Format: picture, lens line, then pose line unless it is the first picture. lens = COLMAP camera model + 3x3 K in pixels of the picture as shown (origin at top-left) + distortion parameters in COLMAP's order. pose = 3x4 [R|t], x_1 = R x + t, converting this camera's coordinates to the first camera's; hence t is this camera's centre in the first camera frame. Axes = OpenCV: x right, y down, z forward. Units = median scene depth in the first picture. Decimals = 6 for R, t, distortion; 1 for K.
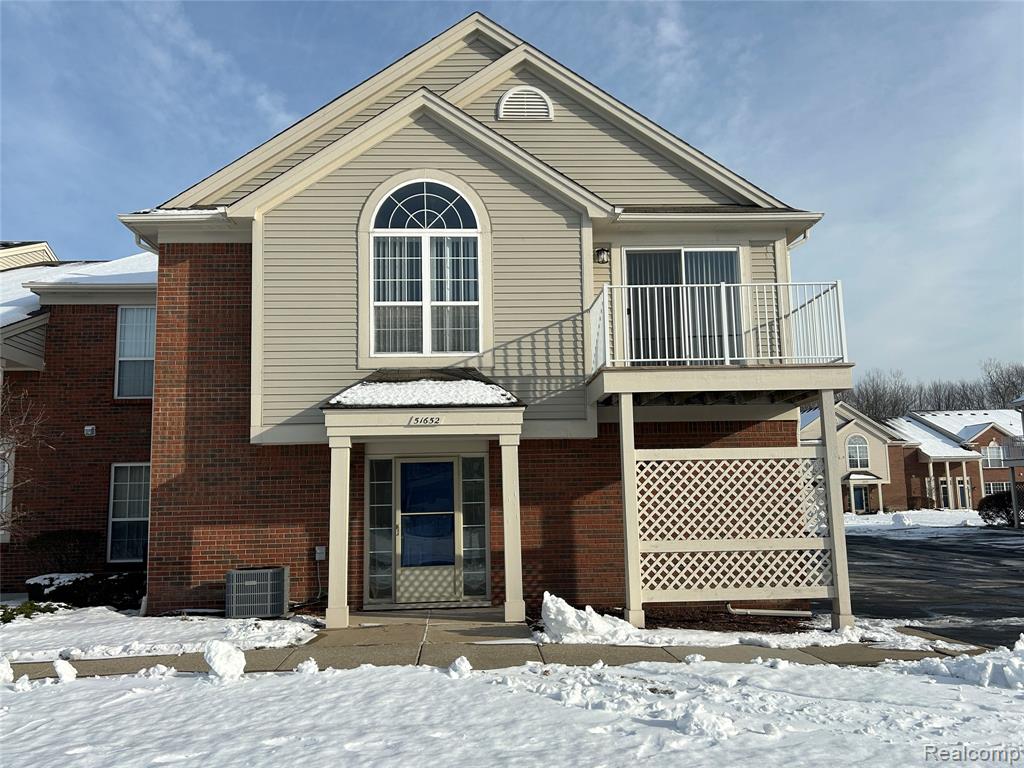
lens RADIAL K [[860.2, 0, 522.0], [0, 860.2, 380.8], [0, 0, 1]] dist [0.026379, 0.000867]
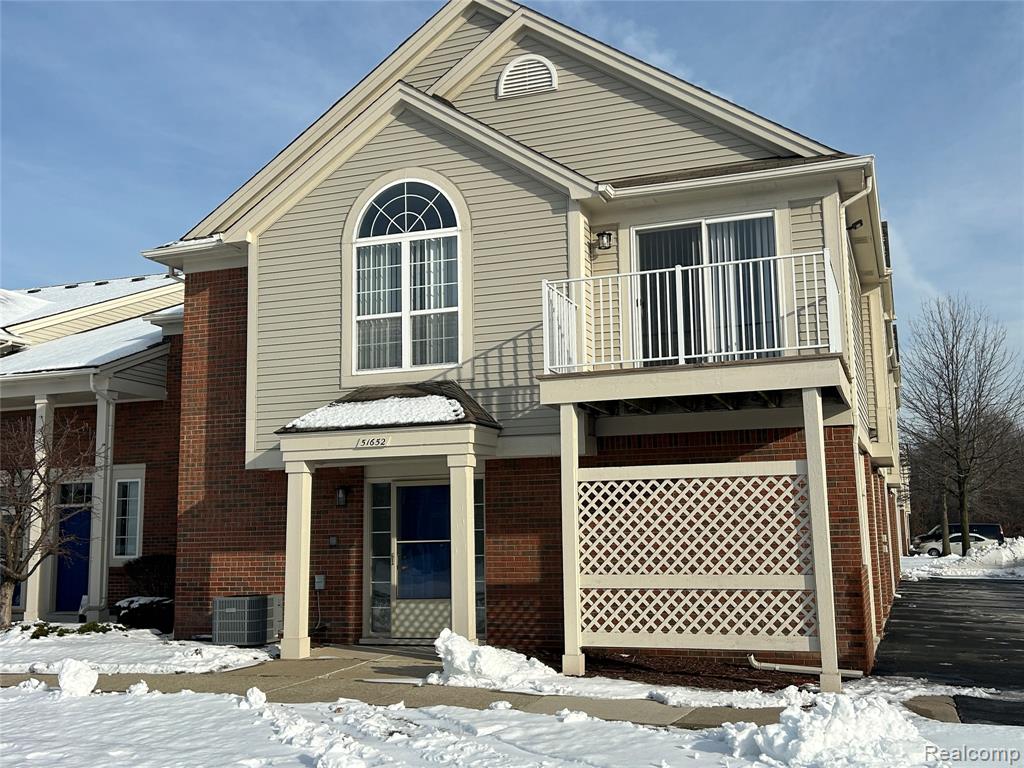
lens RADIAL K [[1074.2, 0, 538.0], [0, 1074.2, 365.0], [0, 0, 1]] dist [0.036015, 0.000000]
pose [[0.919024, -0.057656, -0.389962, 0.465854], [0.054364, 0.998331, -0.019484, -0.004734], [0.390434, -0.003294, 0.920625, -0.008386]]
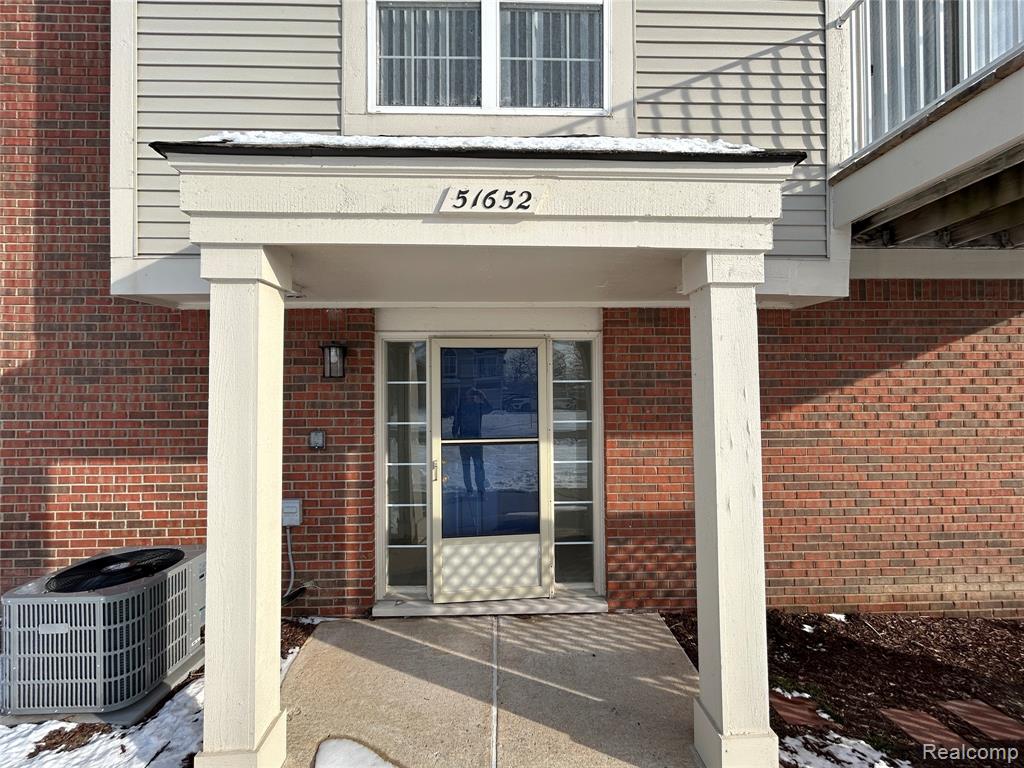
lens RADIAL K [[414.0, 0, 512.3], [0, 414.0, 383.4], [0, 0, 1]] dist [0.001637, -0.000955]
pose [[0.998871, 0.016085, -0.044702, -0.085765], [-0.010199, 0.991603, 0.128913, 0.085252], [0.046401, -0.128312, 0.990648, 0.754169]]
